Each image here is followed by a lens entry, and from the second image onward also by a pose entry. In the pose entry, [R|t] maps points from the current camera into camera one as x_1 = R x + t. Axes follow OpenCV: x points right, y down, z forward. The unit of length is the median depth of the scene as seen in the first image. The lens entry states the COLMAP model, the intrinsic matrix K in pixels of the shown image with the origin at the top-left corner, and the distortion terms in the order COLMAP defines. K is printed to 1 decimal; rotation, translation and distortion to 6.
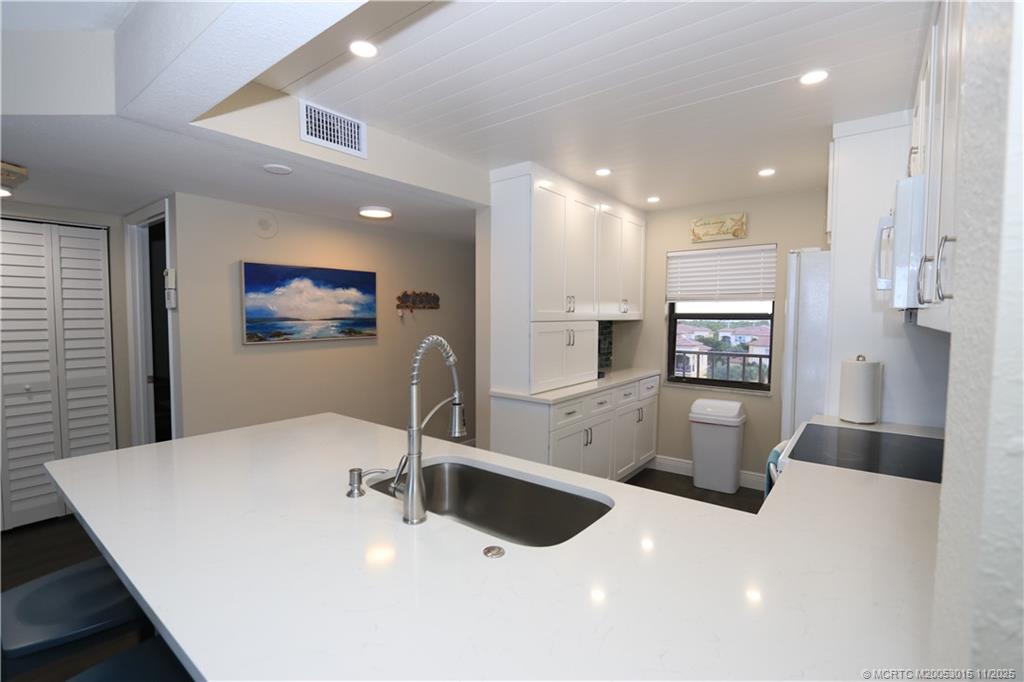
lens RADIAL K [[479.9, 0, 500.7], [0, 479.9, 341.1], [0, 0, 1]] dist [-0.000742, 0.000254]
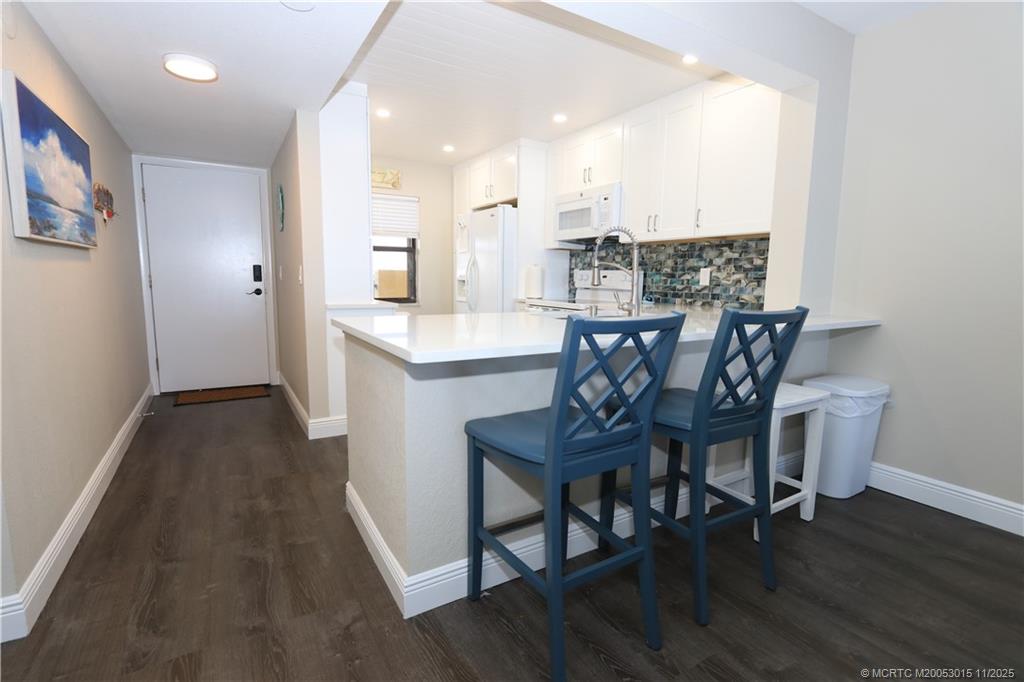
lens RADIAL K [[468.4, 0, 498.9], [0, 468.4, 336.4], [0, 0, 1]] dist [-0.004029, -0.000096]
pose [[0.350199, -0.120208, 0.928930, -0.659721], [0.045032, 0.992745, 0.111490, 0.061819], [-0.935592, 0.002788, 0.353072, 0.267222]]
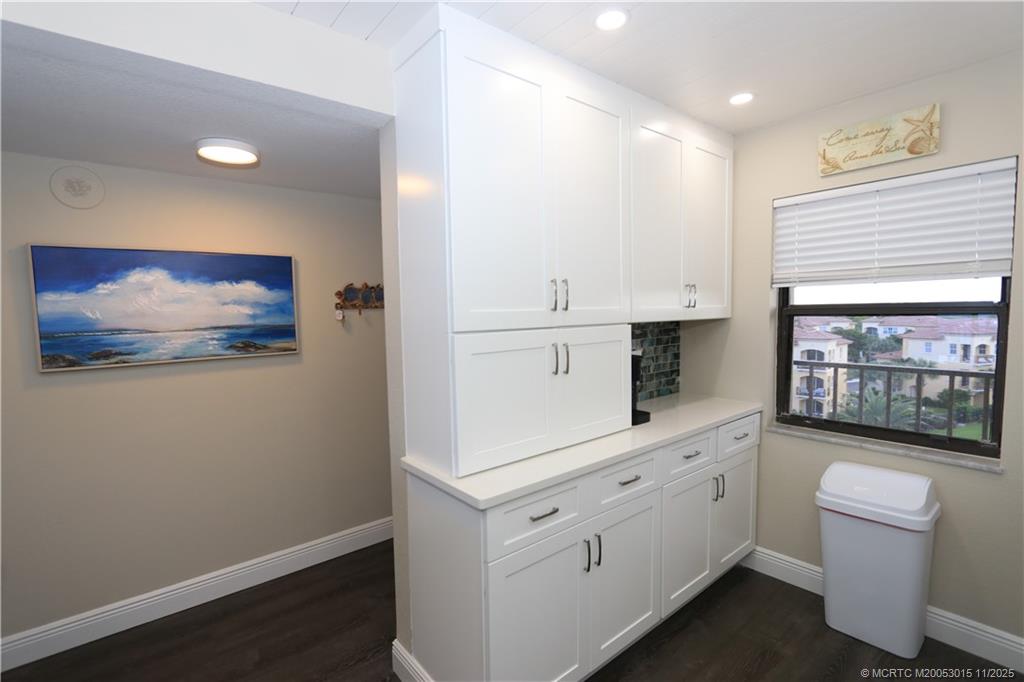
lens RADIAL K [[479.0, 0, 497.5], [0, 479.0, 341.7], [0, 0, 1]] dist [-0.009727, -0.000015]
pose [[0.974469, -0.008494, -0.224359, 0.165021], [0.011138, 0.999883, 0.010522, -0.026874], [0.224244, -0.012752, 0.974450, 0.399815]]
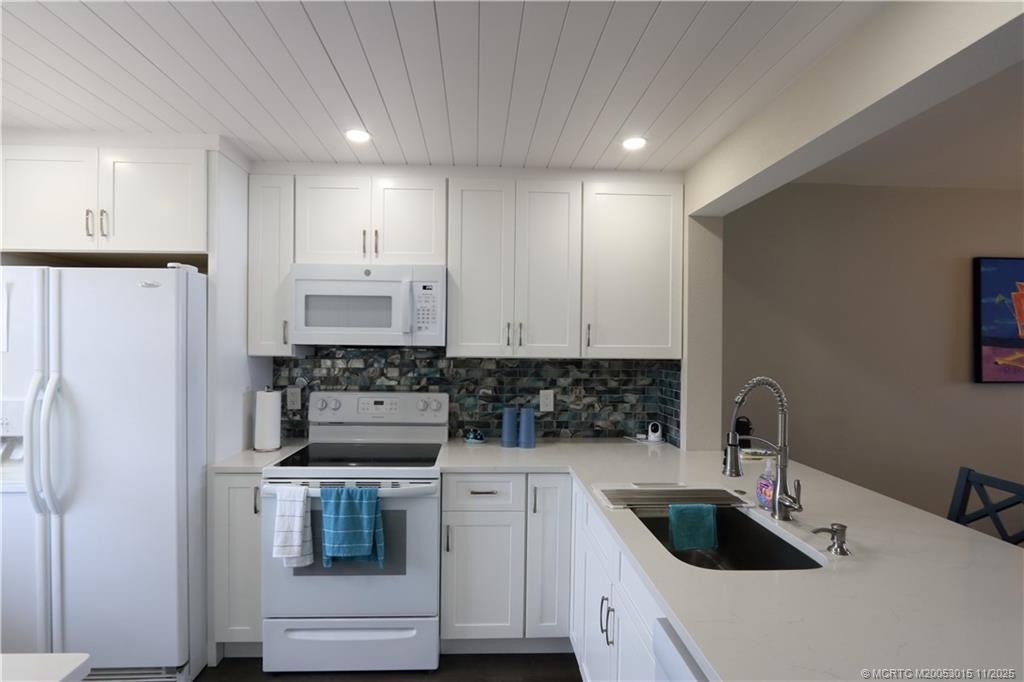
lens RADIAL K [[479.0, 0, 497.5], [0, 479.0, 341.7], [0, 0, 1]] dist [-0.009727, -0.000015]
pose [[-0.661052, -0.011310, 0.750255, -0.200918], [0.031172, 0.998609, 0.042519, -0.050871], [-0.749692, 0.051494, -0.659780, 0.723707]]
